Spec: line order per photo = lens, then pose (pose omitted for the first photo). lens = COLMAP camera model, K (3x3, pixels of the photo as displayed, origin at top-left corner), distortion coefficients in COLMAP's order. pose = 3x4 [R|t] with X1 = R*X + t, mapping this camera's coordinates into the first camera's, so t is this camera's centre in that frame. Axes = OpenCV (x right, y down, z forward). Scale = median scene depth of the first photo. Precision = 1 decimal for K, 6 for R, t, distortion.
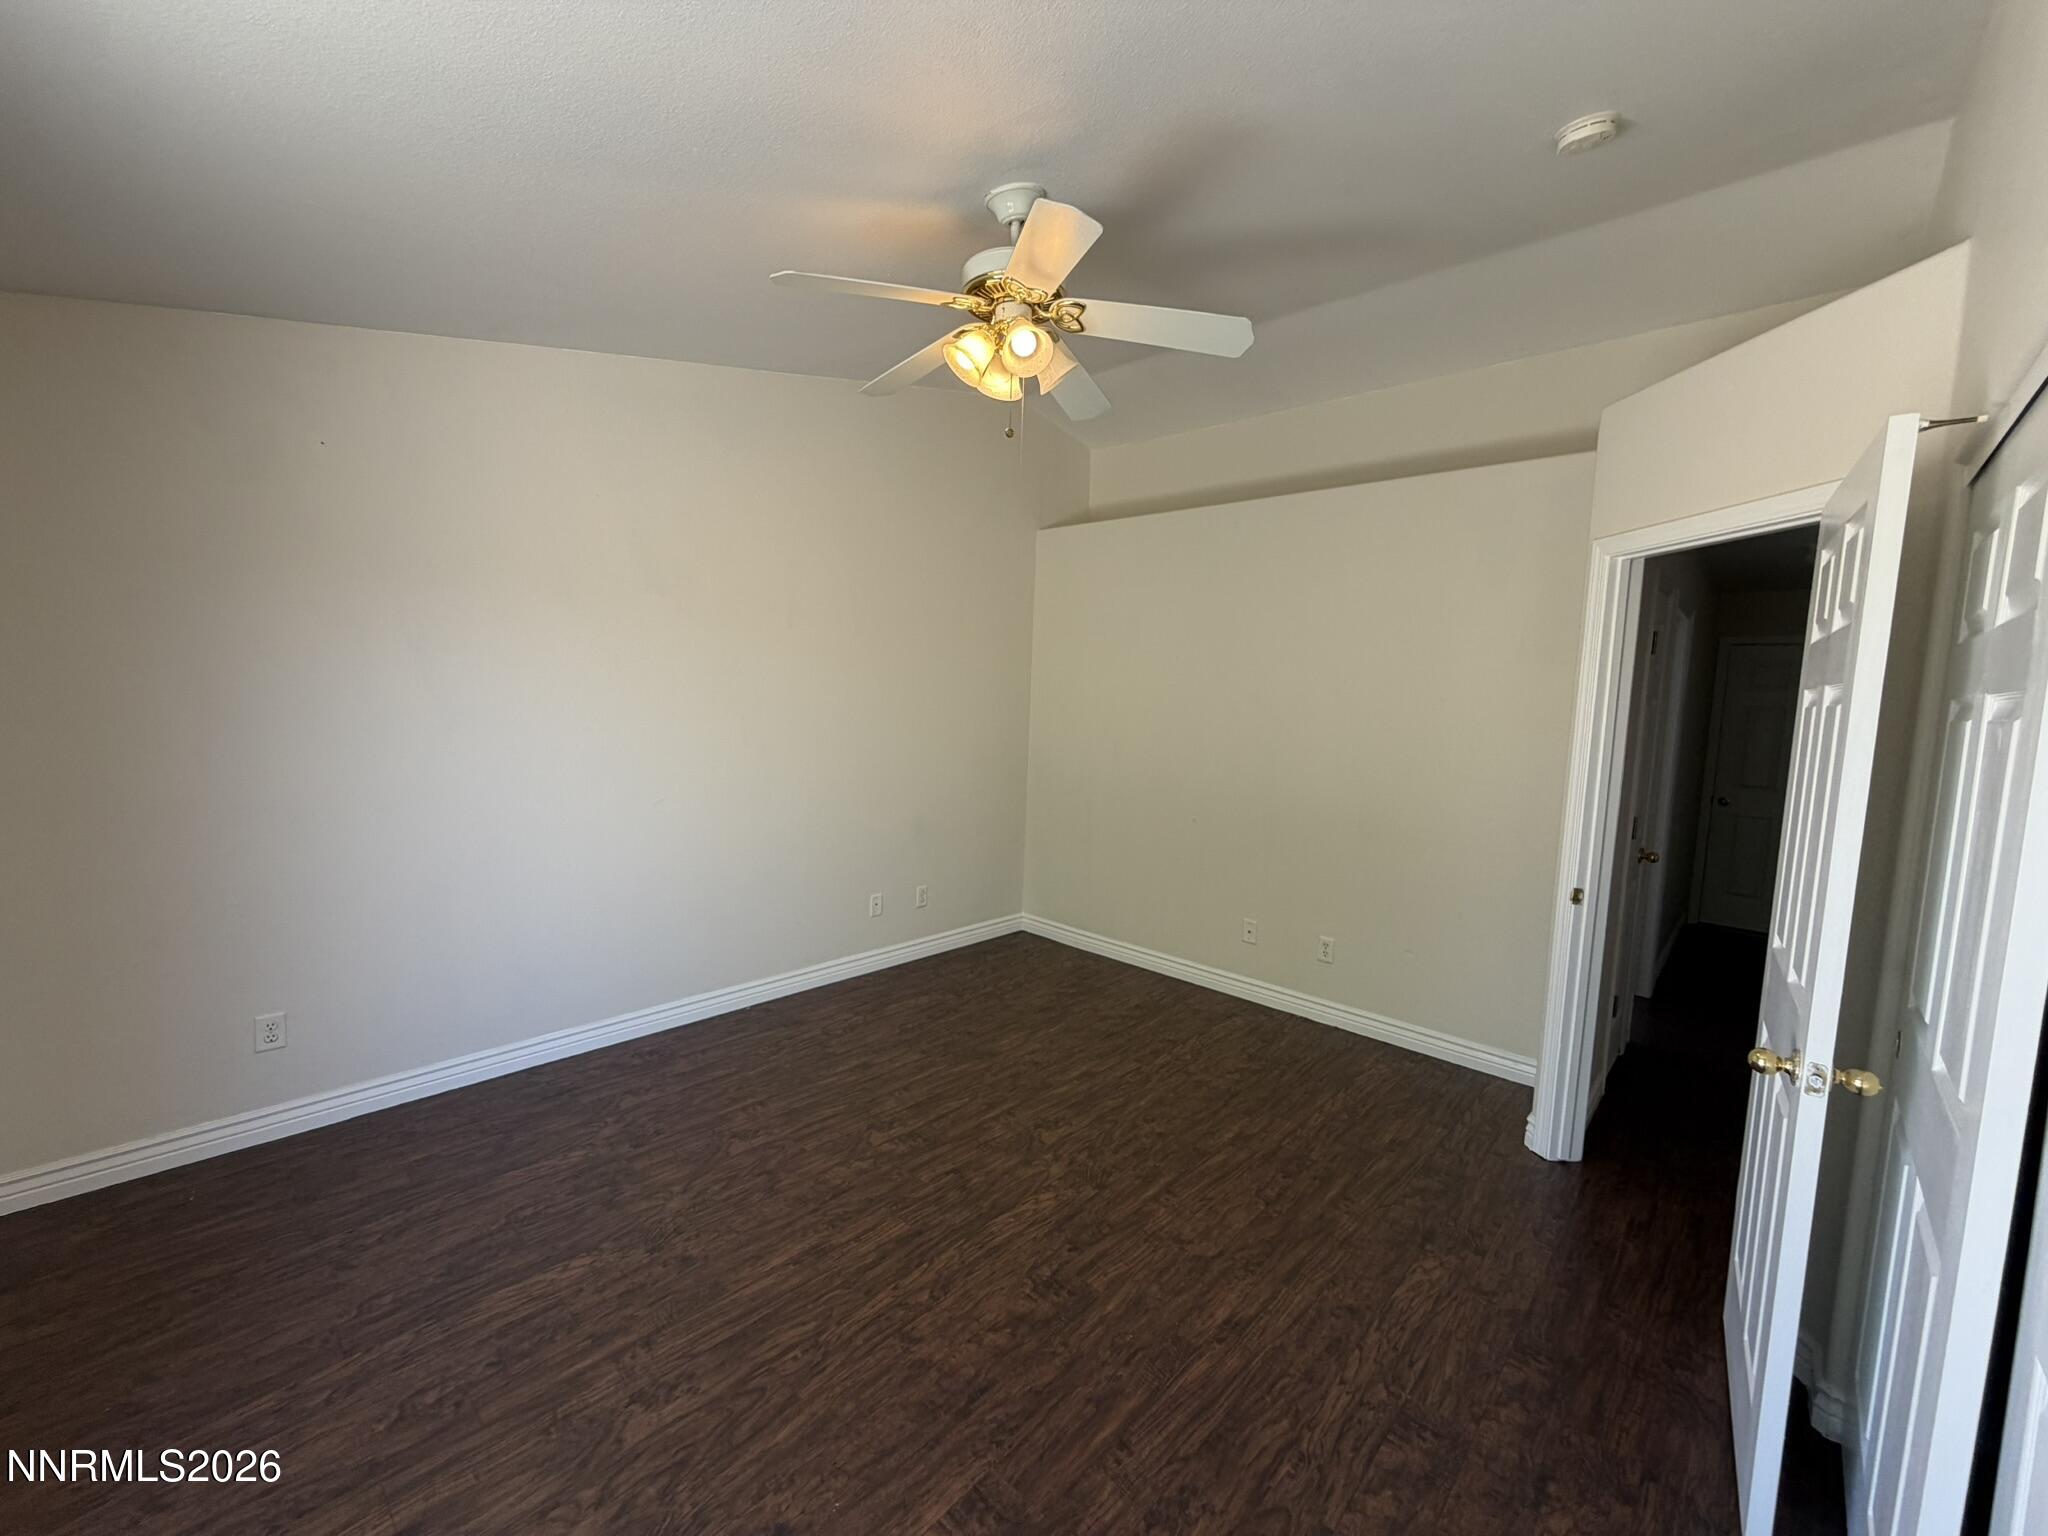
lens RADIAL K [[822.4, 0, 1018.1], [0, 822.4, 761.6], [0, 0, 1]] dist [-0.000816, 0.001125]
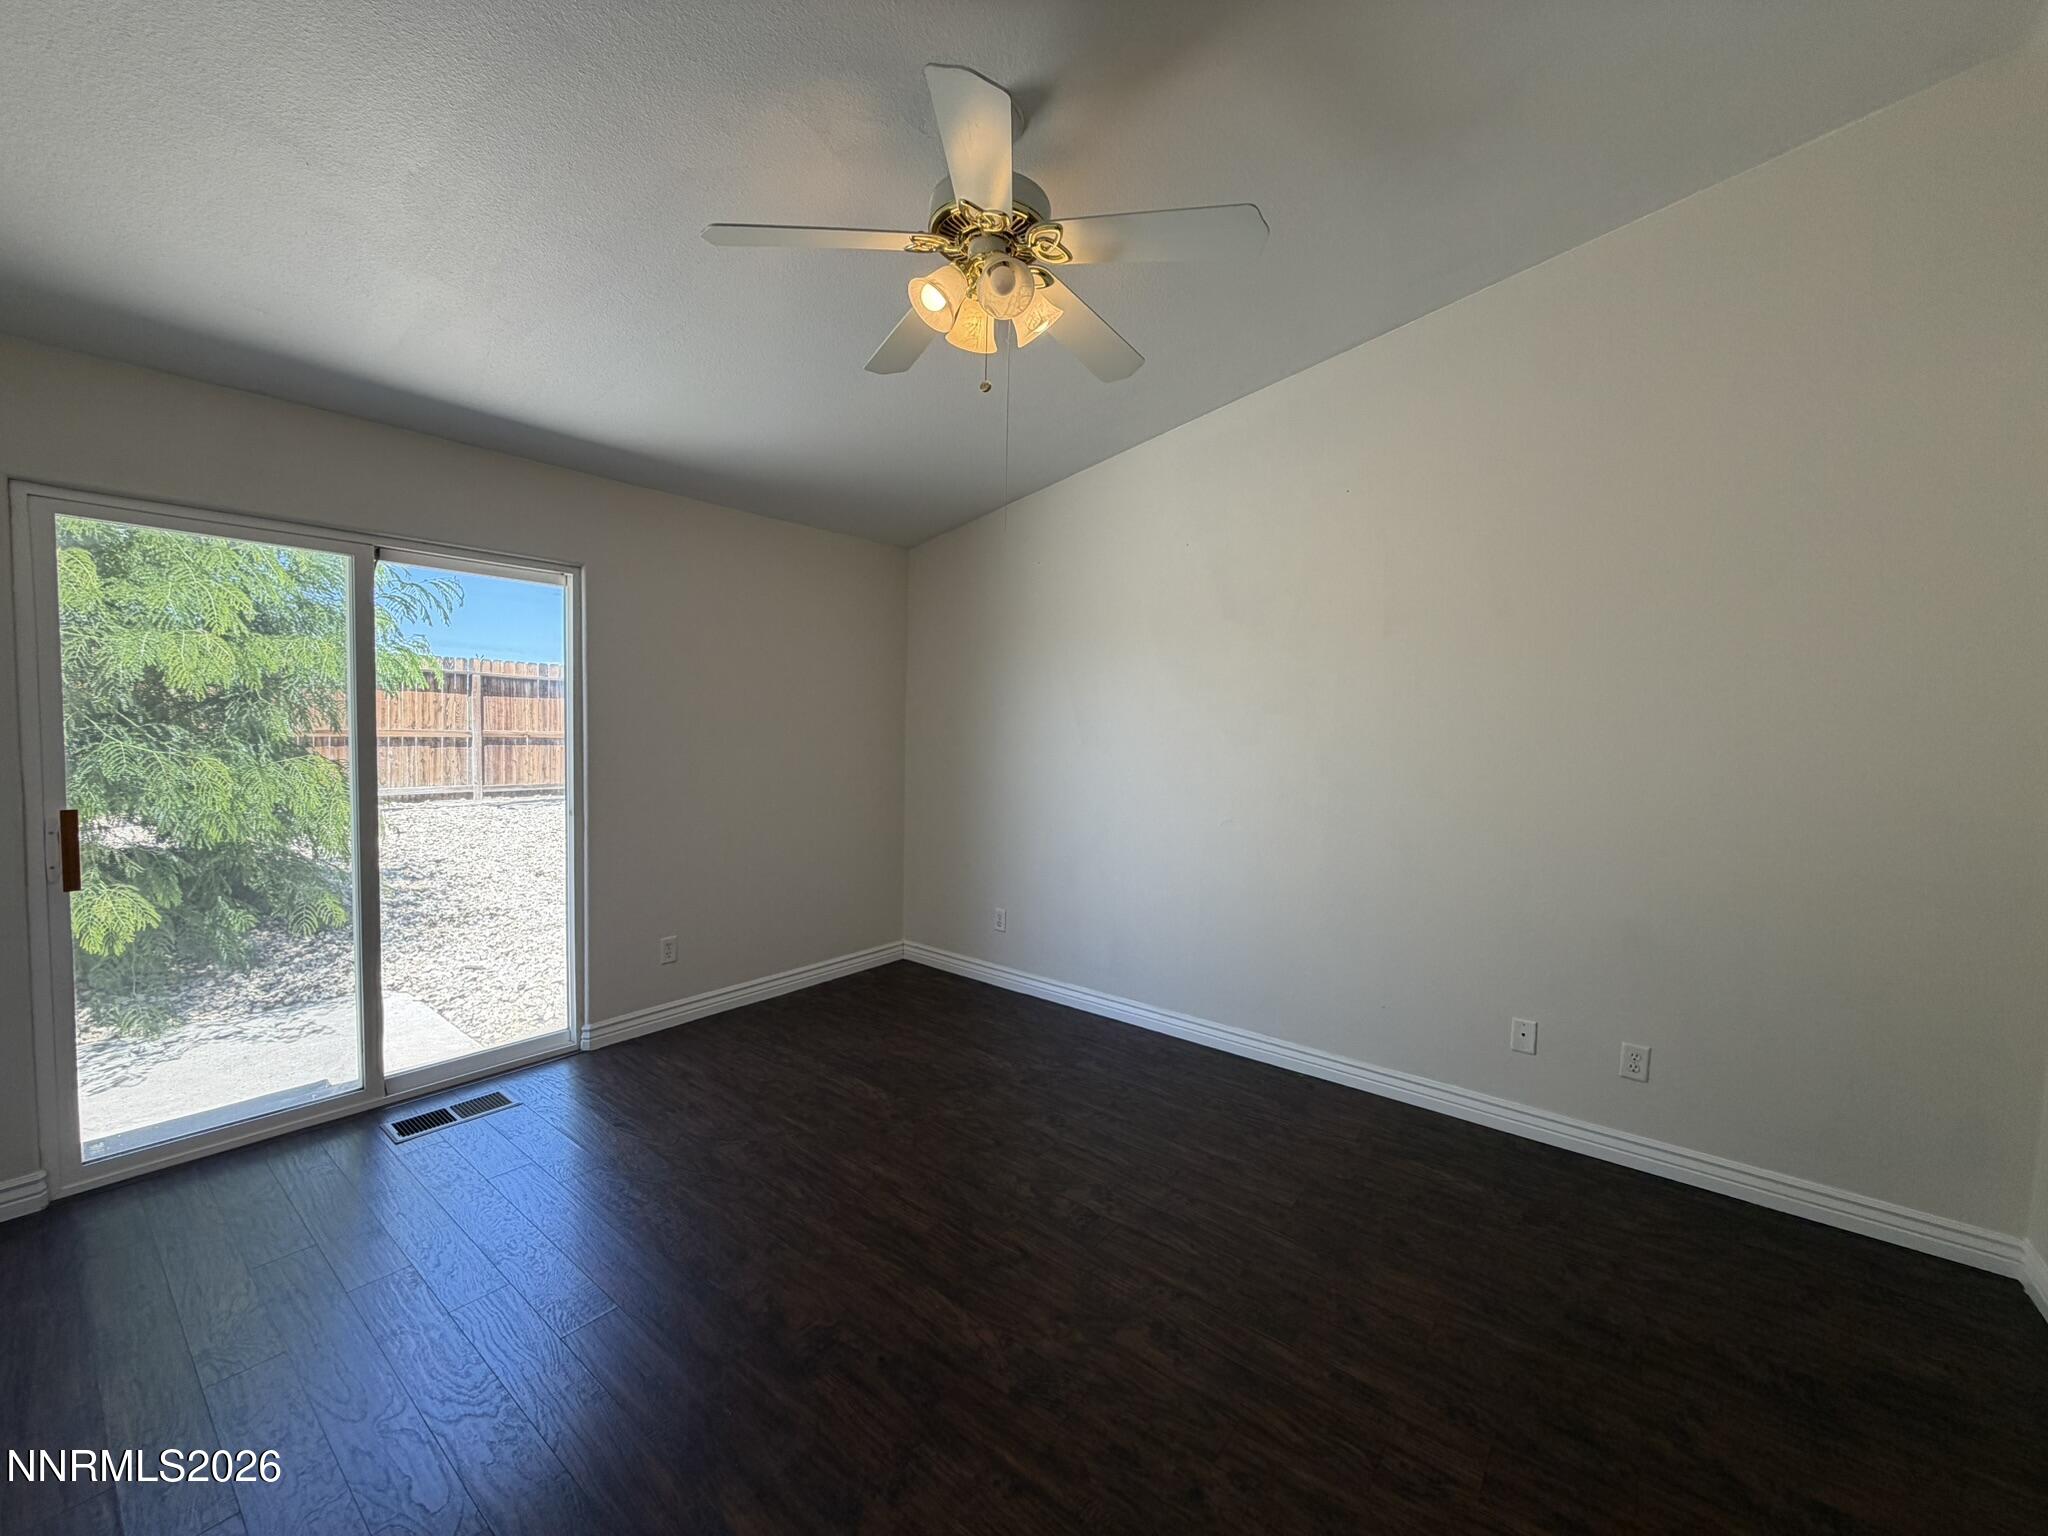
lens RADIAL K [[822.4, 0, 1020.1], [0, 822.4, 767.0], [0, 0, 1]] dist [-0.000816, 0.001125]
pose [[0.080463, 0.025932, -0.996420, 0.722541], [-0.109713, 0.993818, 0.017005, -0.012261], [0.990701, 0.107952, 0.082811, 0.837858]]
